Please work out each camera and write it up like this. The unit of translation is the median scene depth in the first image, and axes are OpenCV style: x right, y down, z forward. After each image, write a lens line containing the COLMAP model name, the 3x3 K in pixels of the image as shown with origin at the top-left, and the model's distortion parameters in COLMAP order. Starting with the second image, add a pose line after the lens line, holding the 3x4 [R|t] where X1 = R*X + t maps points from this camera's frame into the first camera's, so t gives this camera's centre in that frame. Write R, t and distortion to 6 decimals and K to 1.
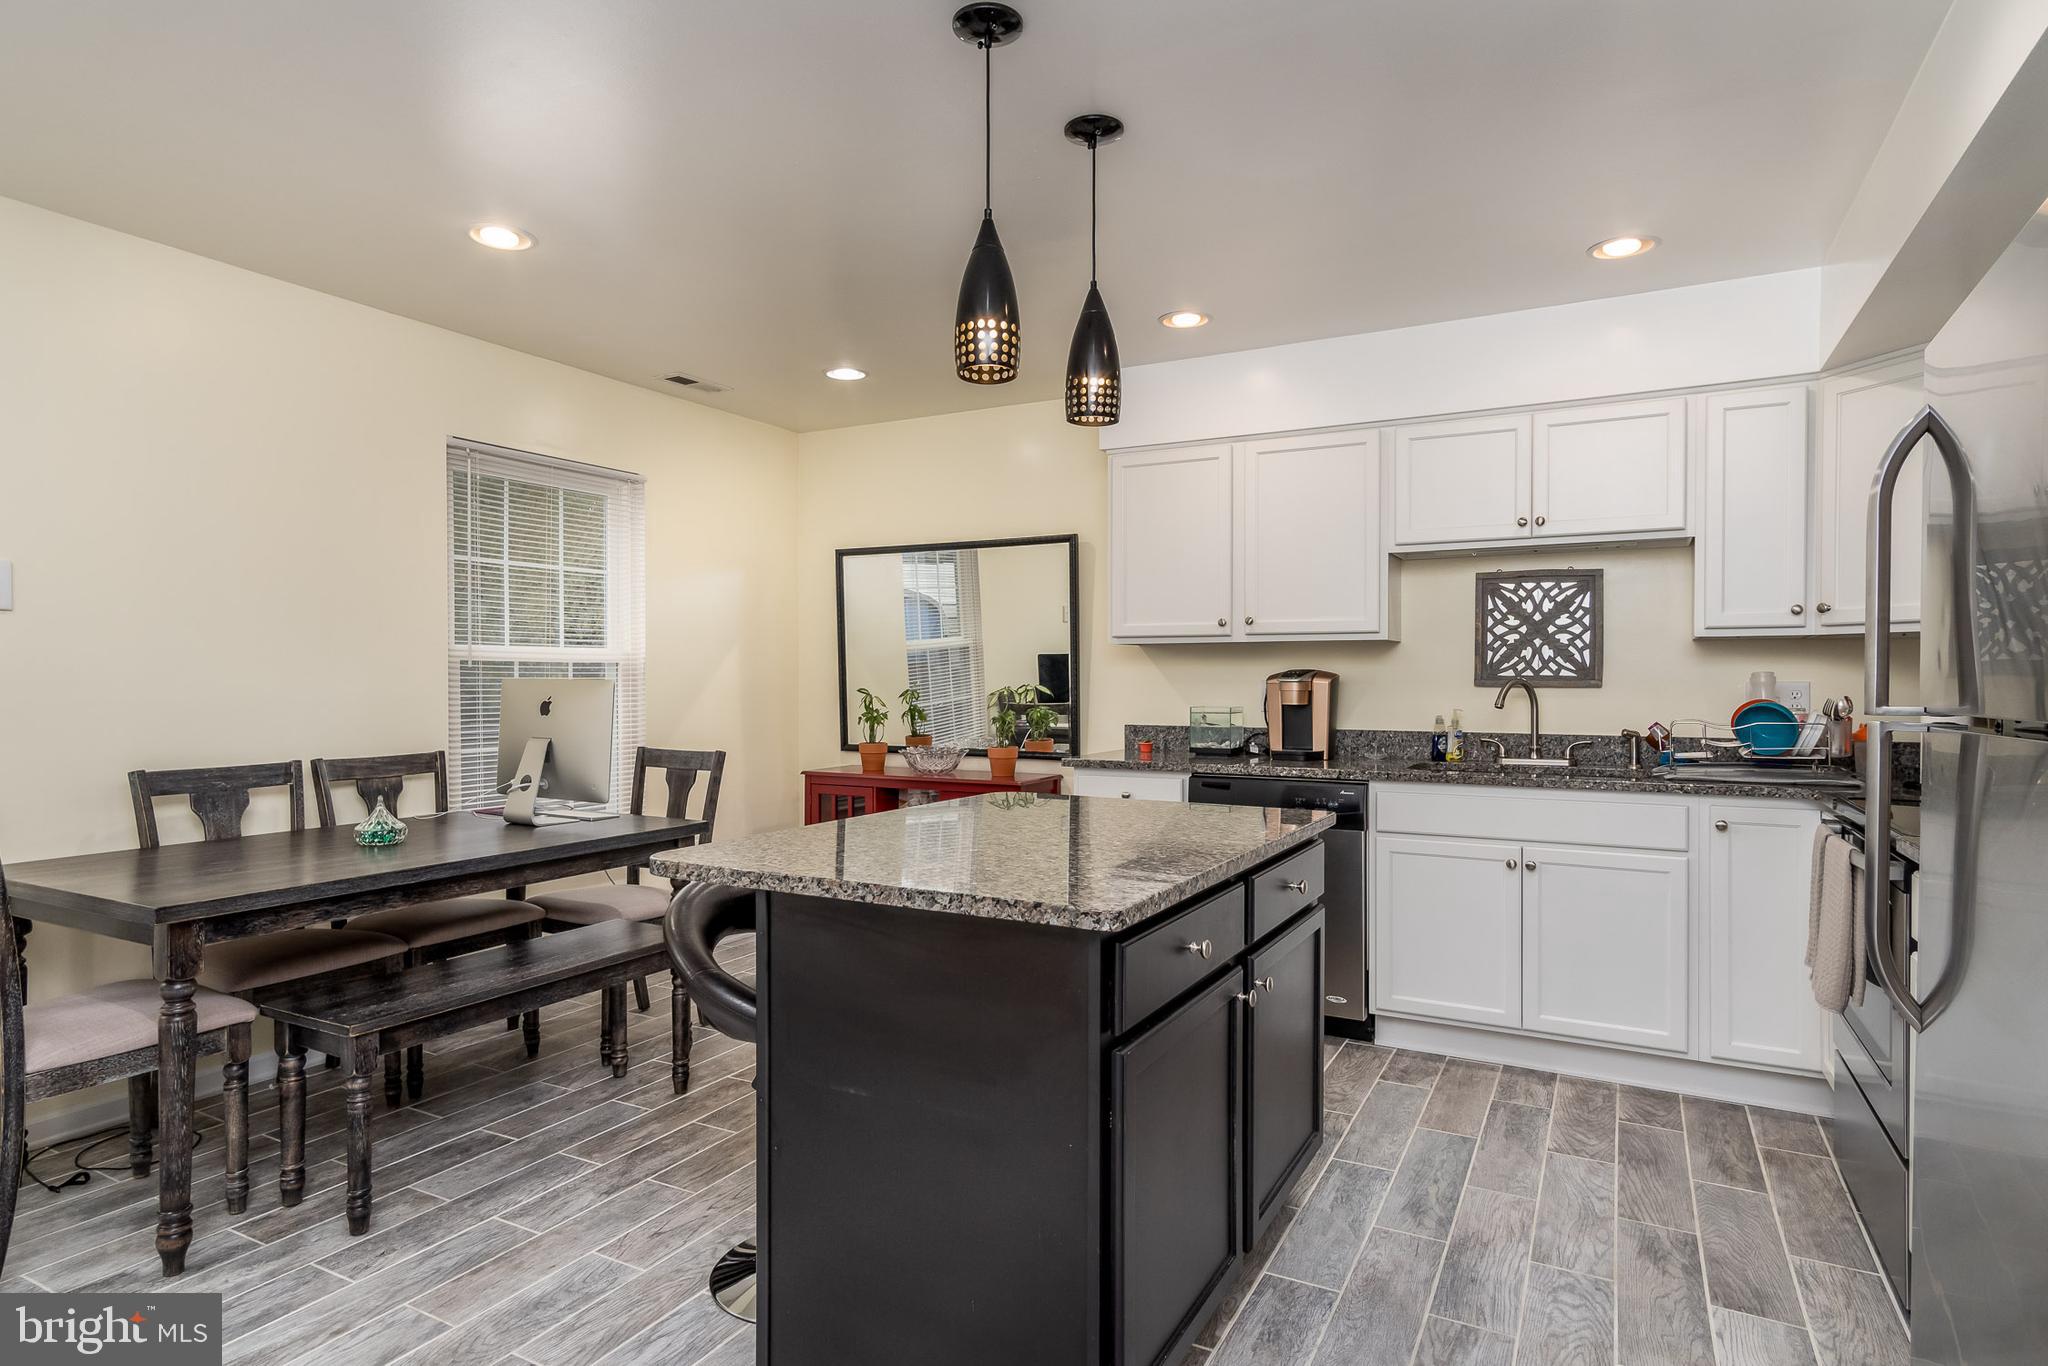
lens RADIAL K [[1104.5, 0, 1021.2], [0, 1104.5, 692.3], [0, 0, 1]] dist [0.004378, 0.002619]
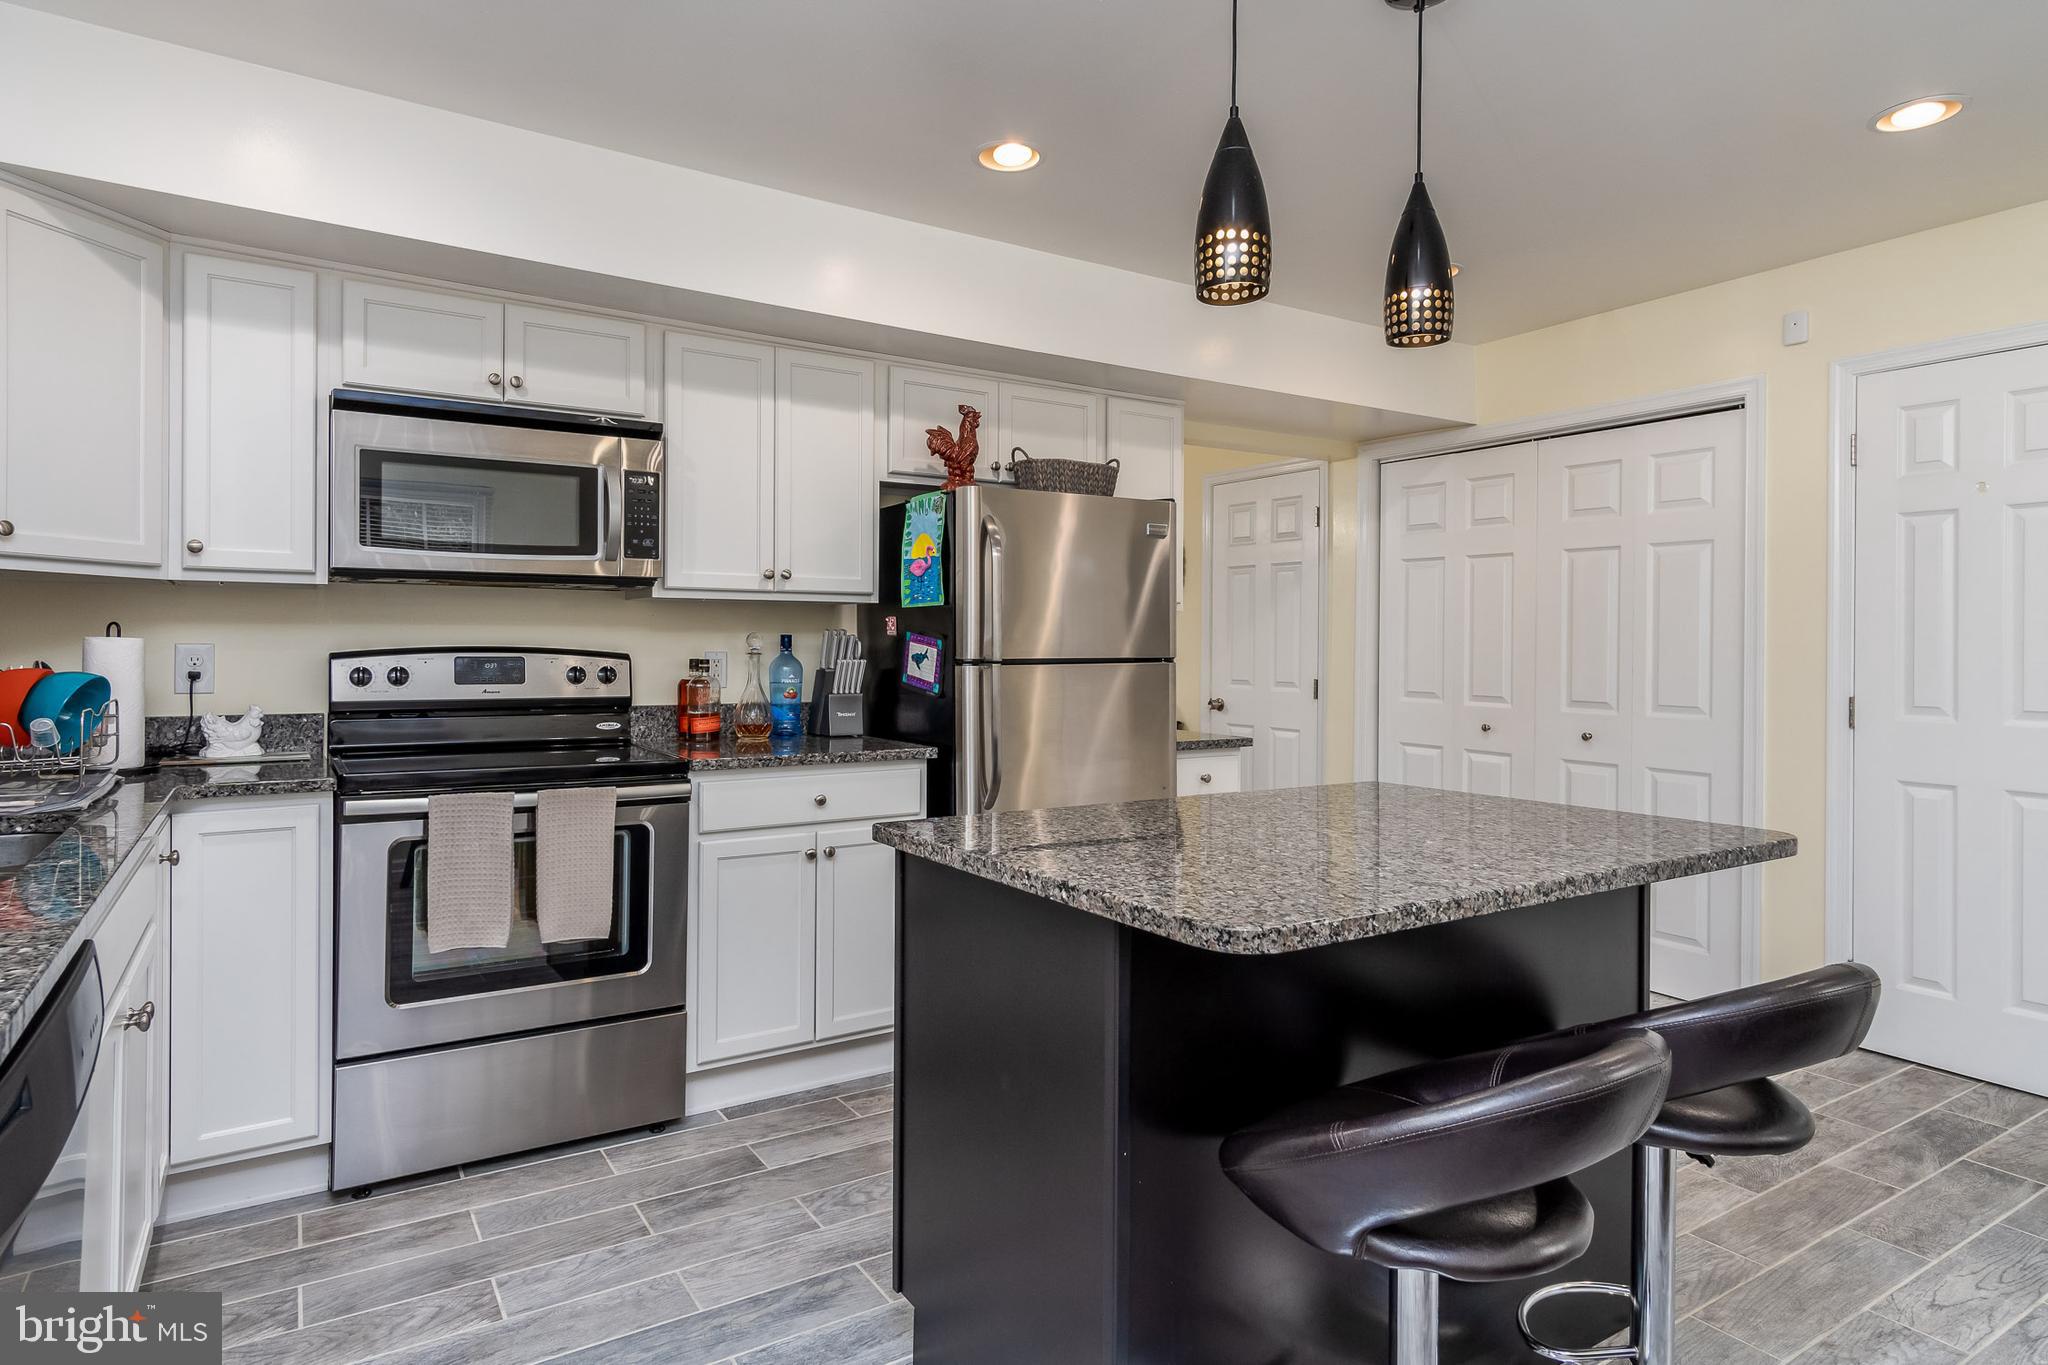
lens RADIAL K [[1129.7, 0, 1017.4], [0, 1129.7, 669.7], [0, 0, 1]] dist [0.000344, 0.000522]
pose [[-0.866672, -0.025499, 0.498226, -0.226239], [-0.007381, 0.999239, 0.038302, -0.037718], [-0.498823, 0.029518, -0.866201, 2.172444]]
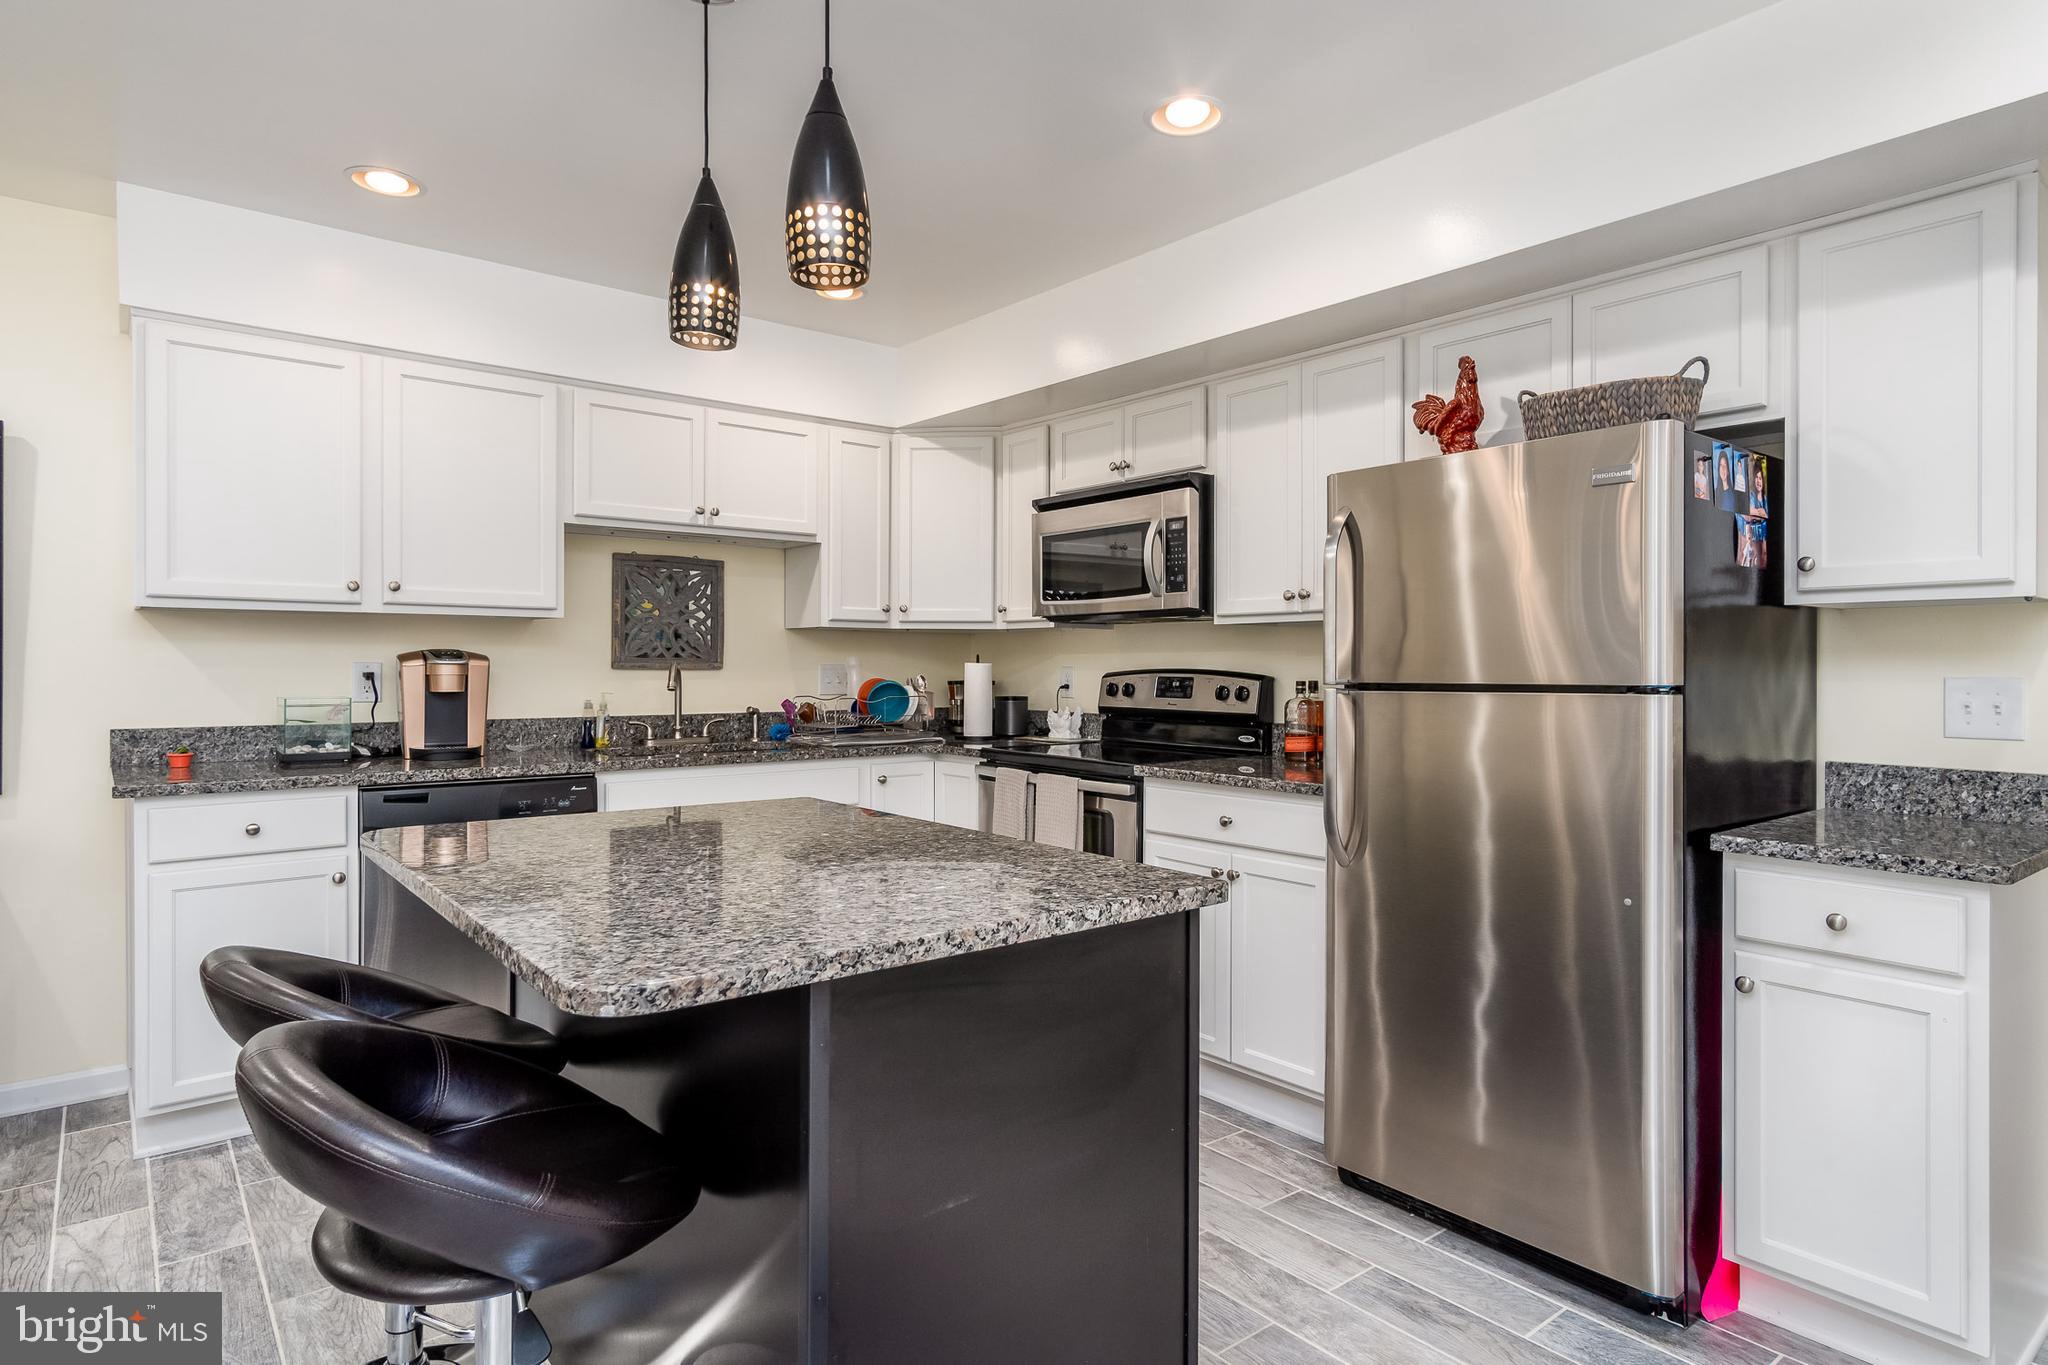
lens RADIAL K [[1120.5, 0, 1024.0], [0, 1120.5, 682.5], [0, 0, 1]] dist [0.001275, 0.000537]
pose [[0.380345, -0.014202, 0.924736, -0.761755], [0.008558, 0.999893, 0.011836, -0.004609], [-0.924805, 0.003412, 0.380426, 0.602610]]
